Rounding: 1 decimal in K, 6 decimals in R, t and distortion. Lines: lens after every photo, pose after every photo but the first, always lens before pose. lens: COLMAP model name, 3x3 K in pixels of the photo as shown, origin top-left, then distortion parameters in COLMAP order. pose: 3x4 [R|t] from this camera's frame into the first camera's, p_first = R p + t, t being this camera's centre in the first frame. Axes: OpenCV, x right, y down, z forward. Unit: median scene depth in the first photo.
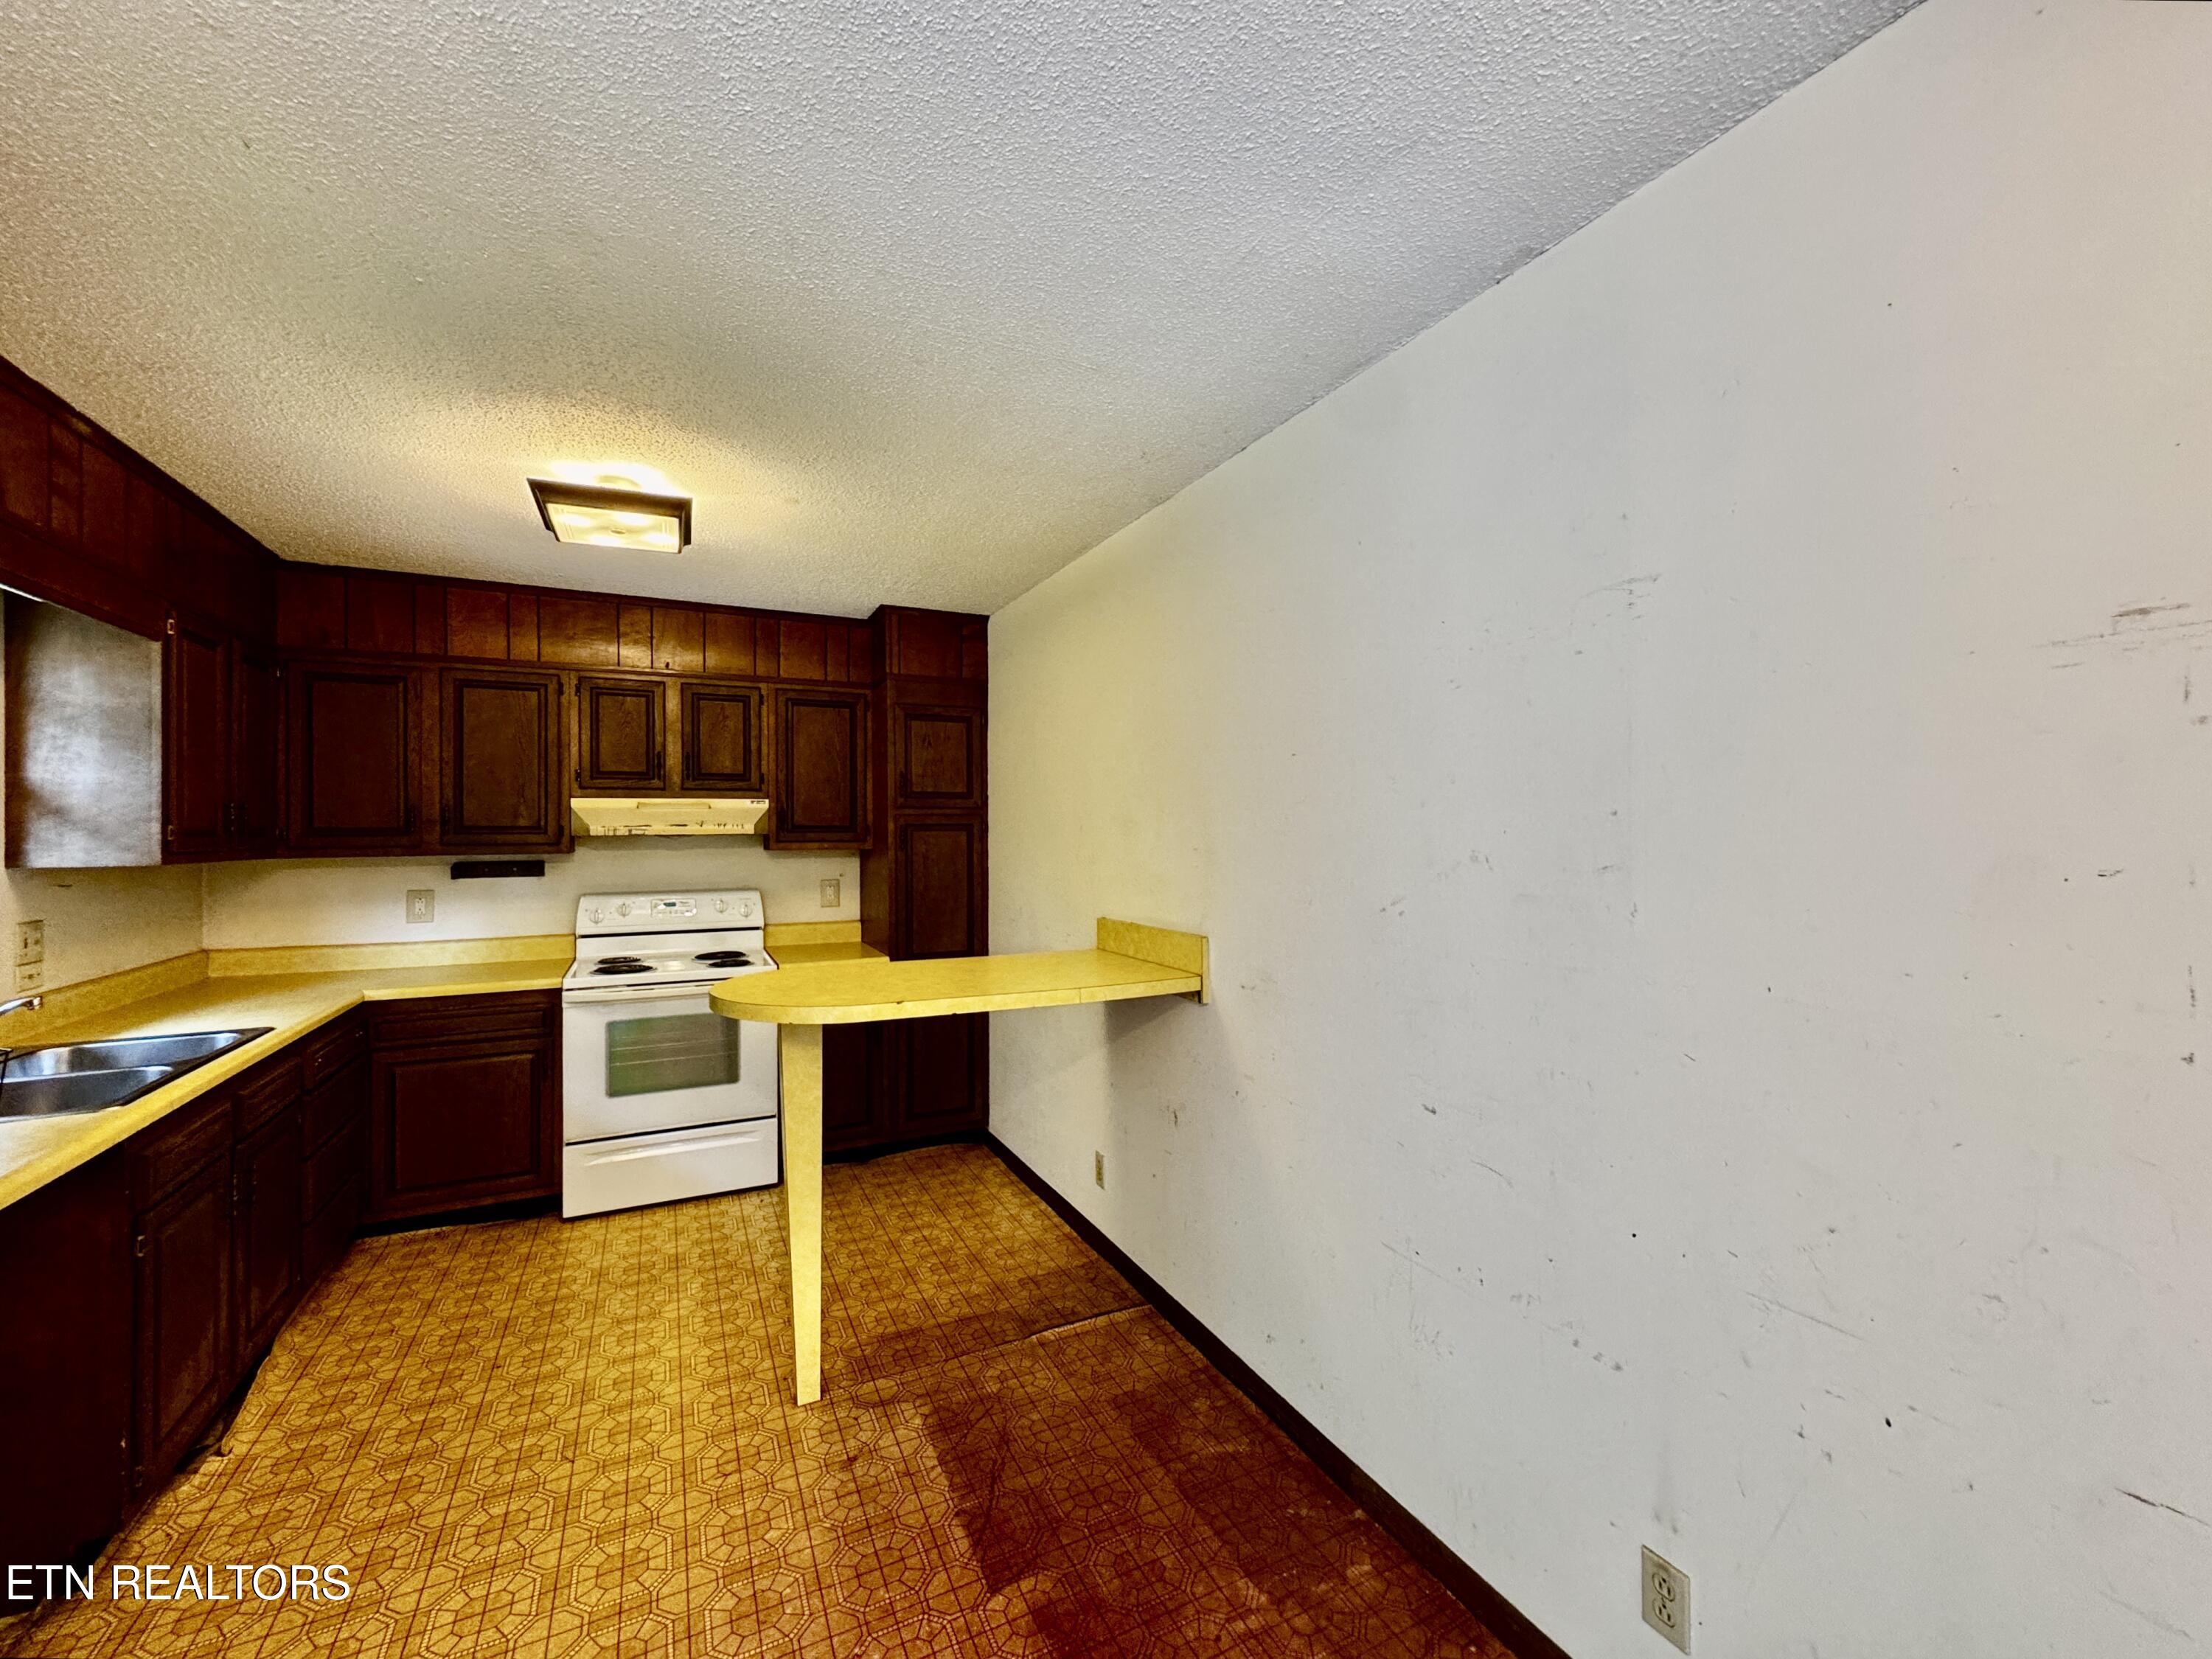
lens RADIAL K [[905.2, 0, 1121.7], [0, 905.2, 832.7], [0, 0, 1]] dist [0.002418, -0.000558]
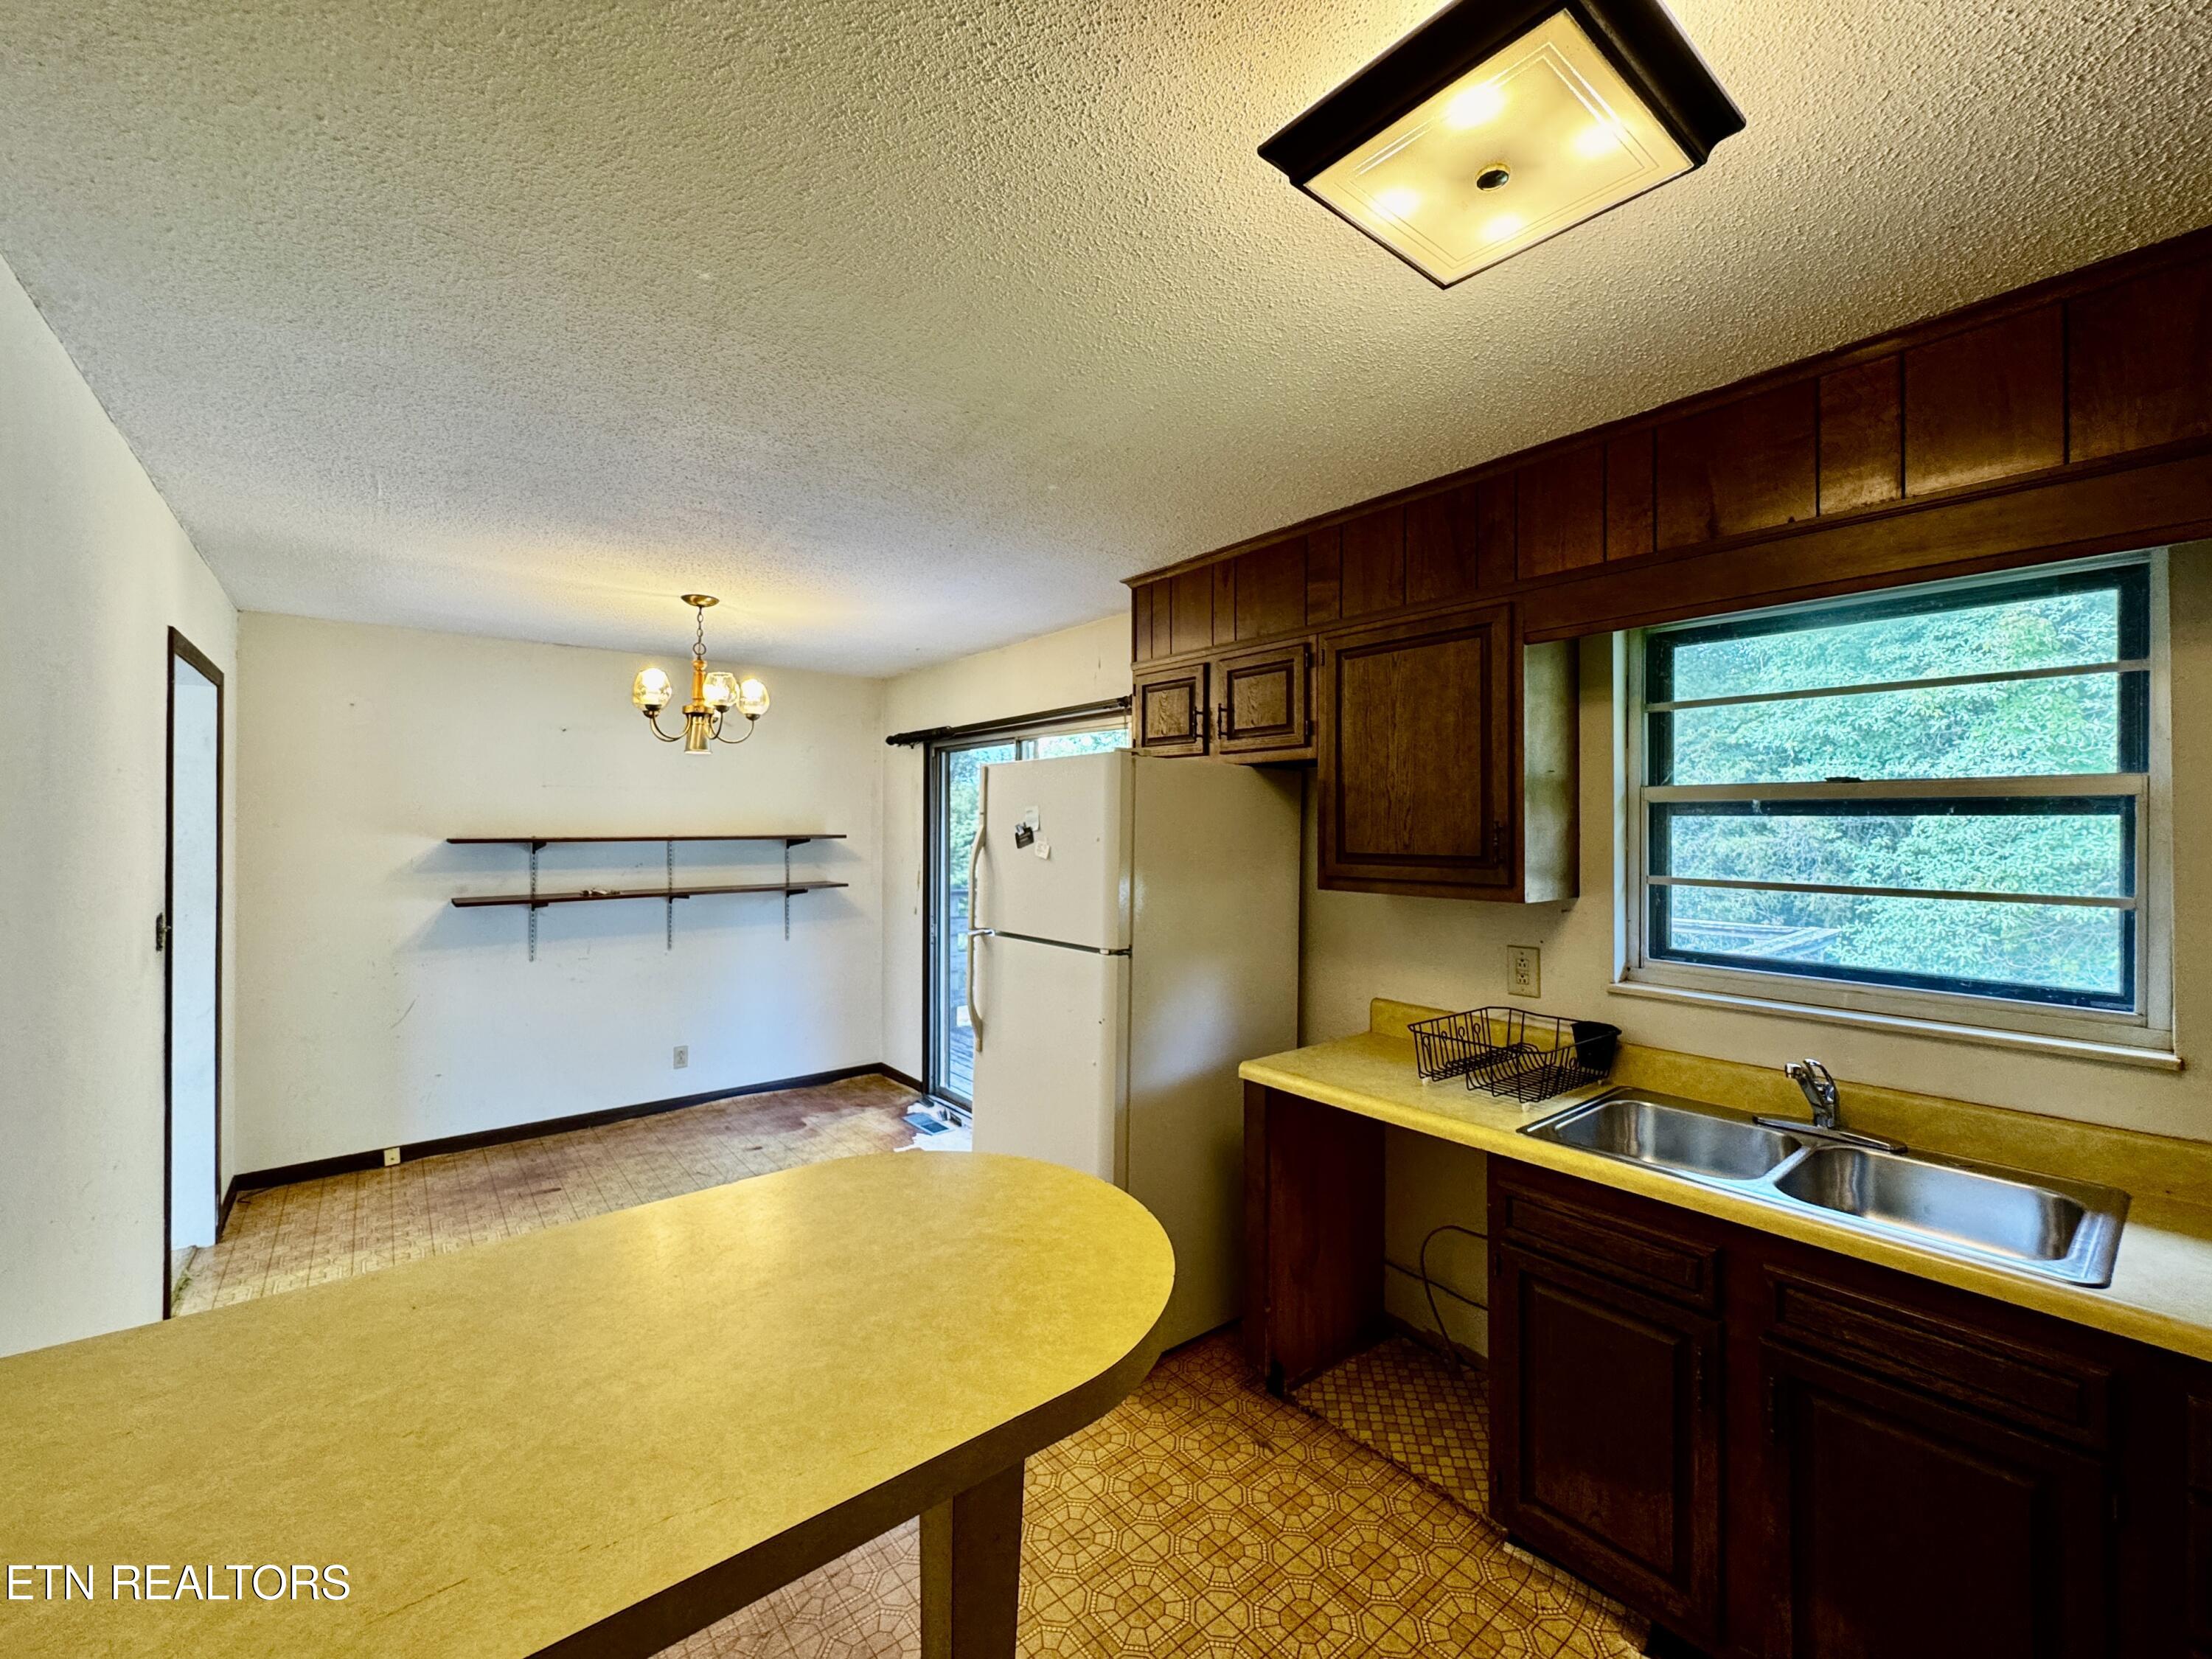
lens RADIAL K [[905.2, 0, 1117.7], [0, 905.2, 820.1], [0, 0, 1]] dist [0.002418, -0.000558]
pose [[-0.976107, 0.000560, -0.217289, -0.199236], [0.001582, 0.999988, -0.004532, -0.026848], [0.217284, -0.004767, -0.976097, 0.904818]]
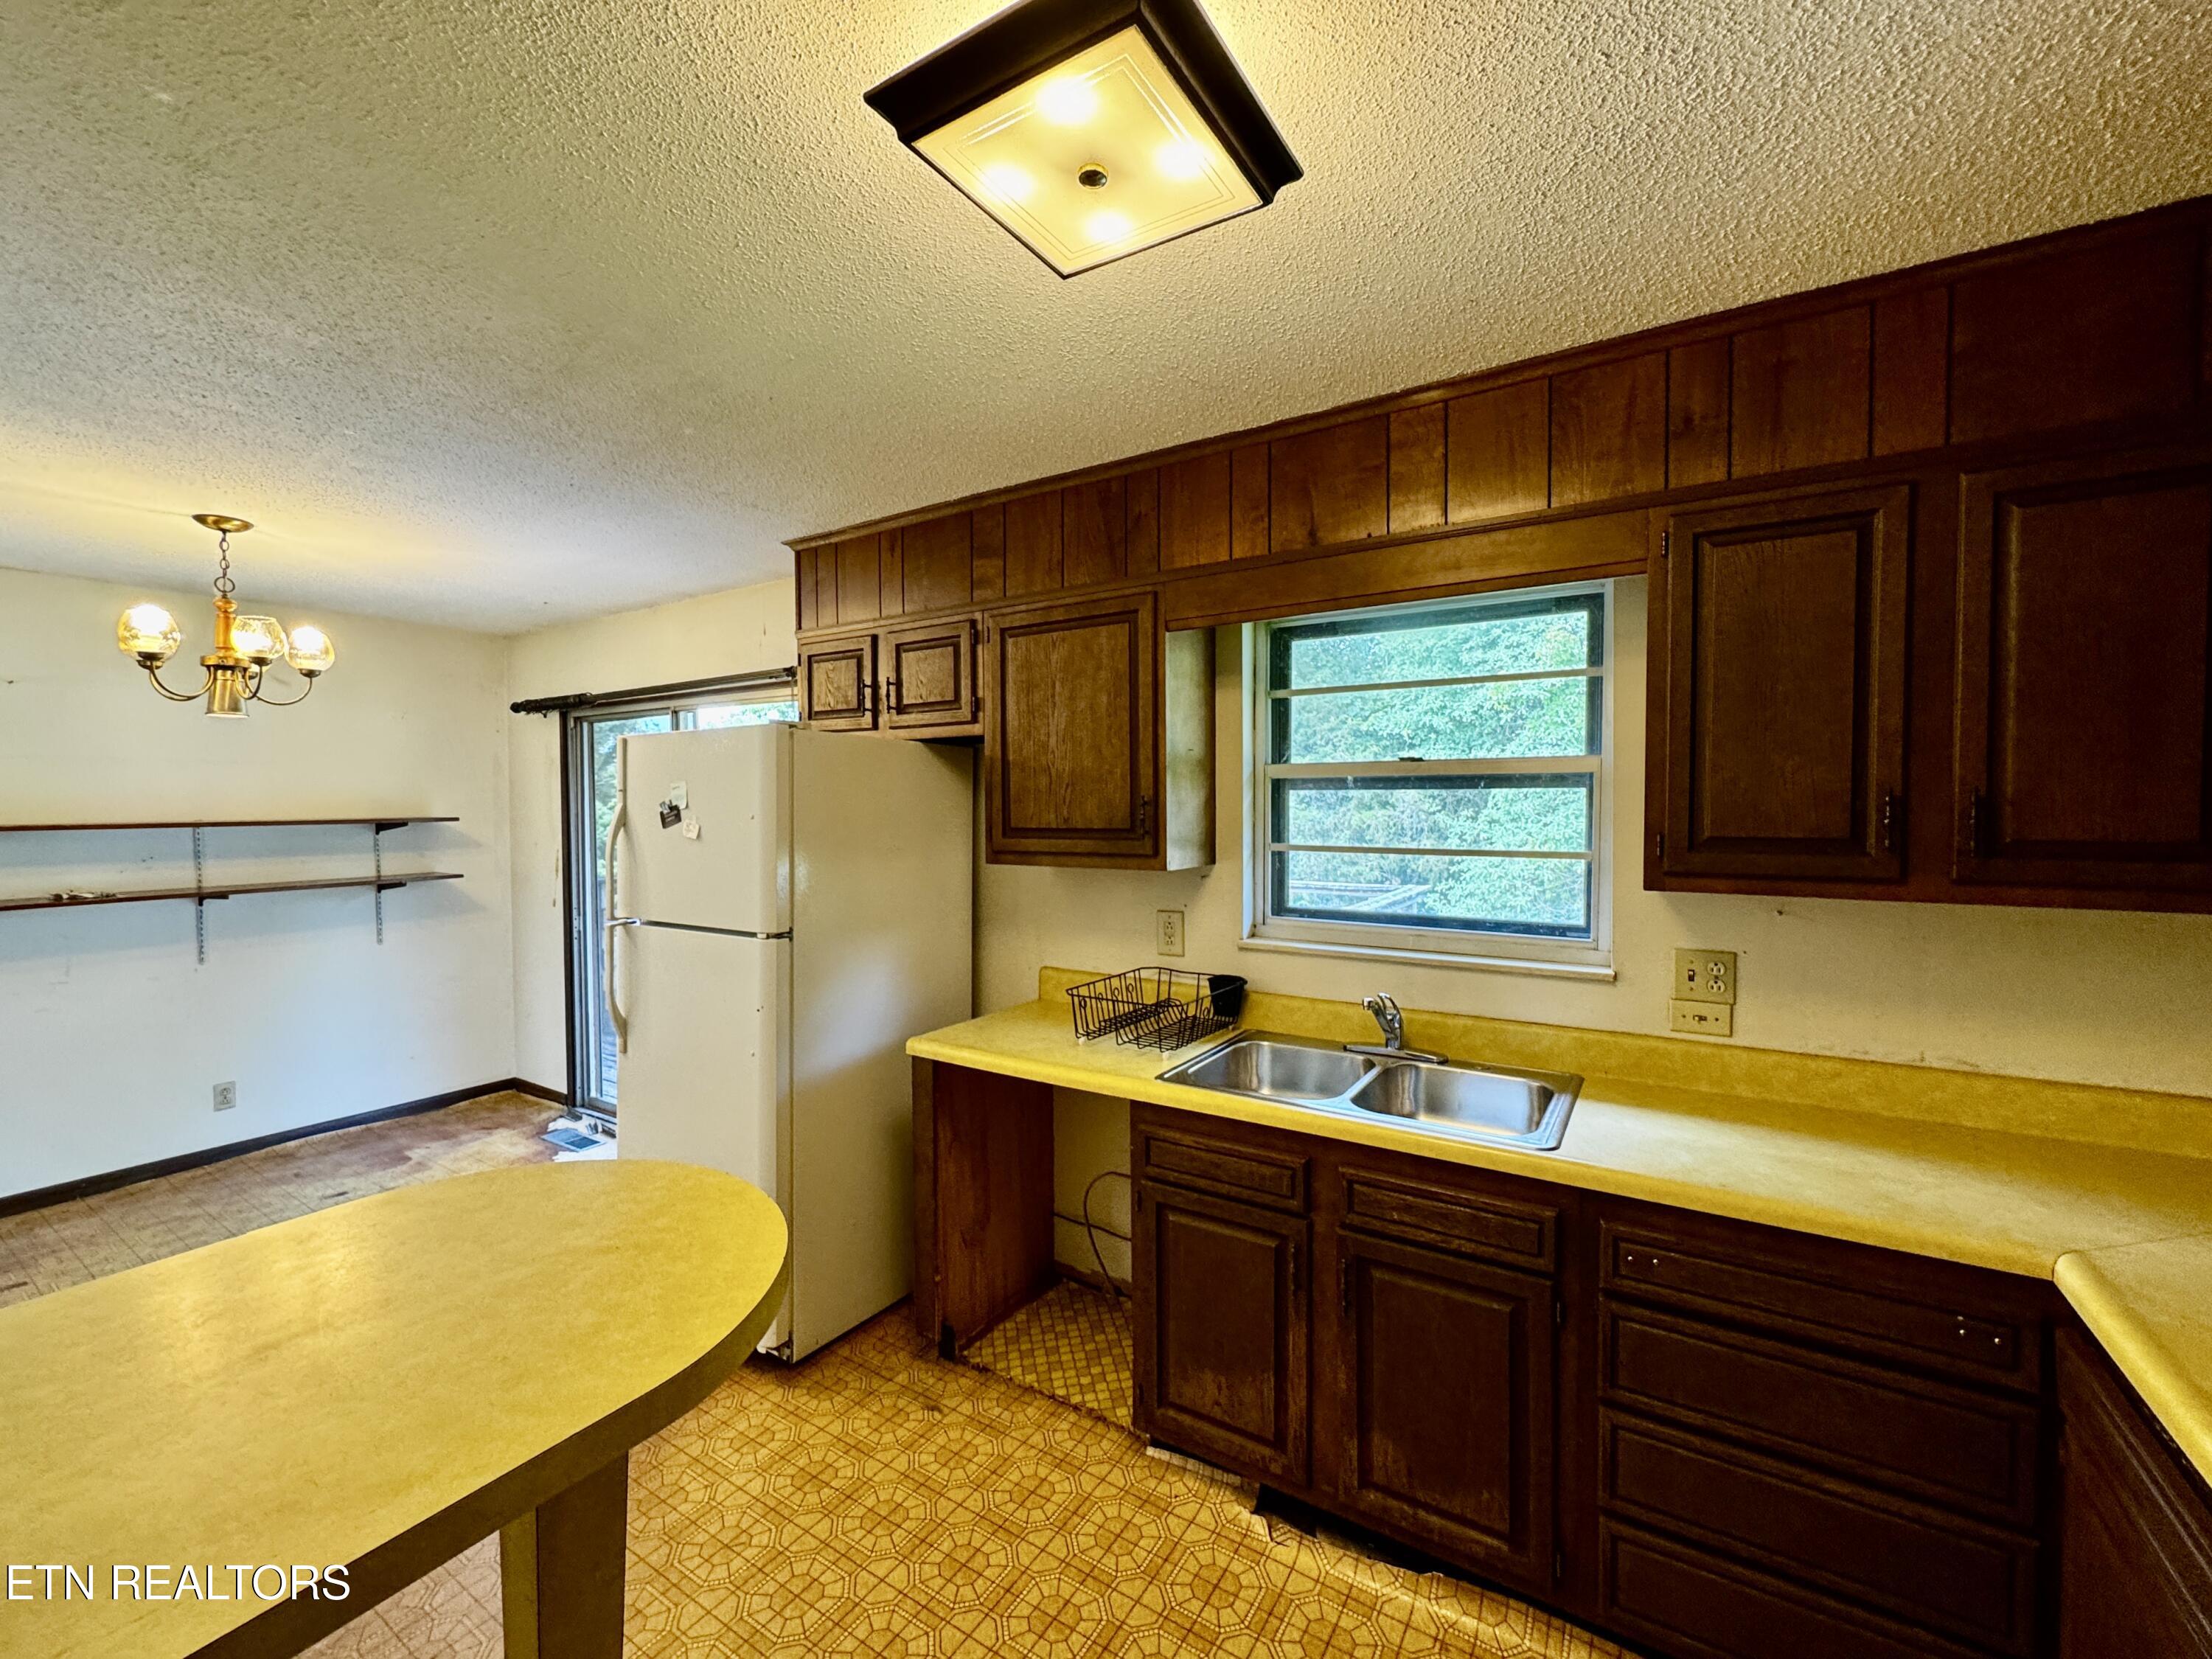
lens RADIAL K [[905.2, 0, 1111.5], [0, 905.2, 829.6], [0, 0, 1]] dist [0.002418, -0.000558]
pose [[-0.858472, 0.023098, -0.512339, -0.222879], [0.008413, 0.999485, 0.030963, -0.024379], [0.512791, 0.022270, -0.858225, 0.916582]]
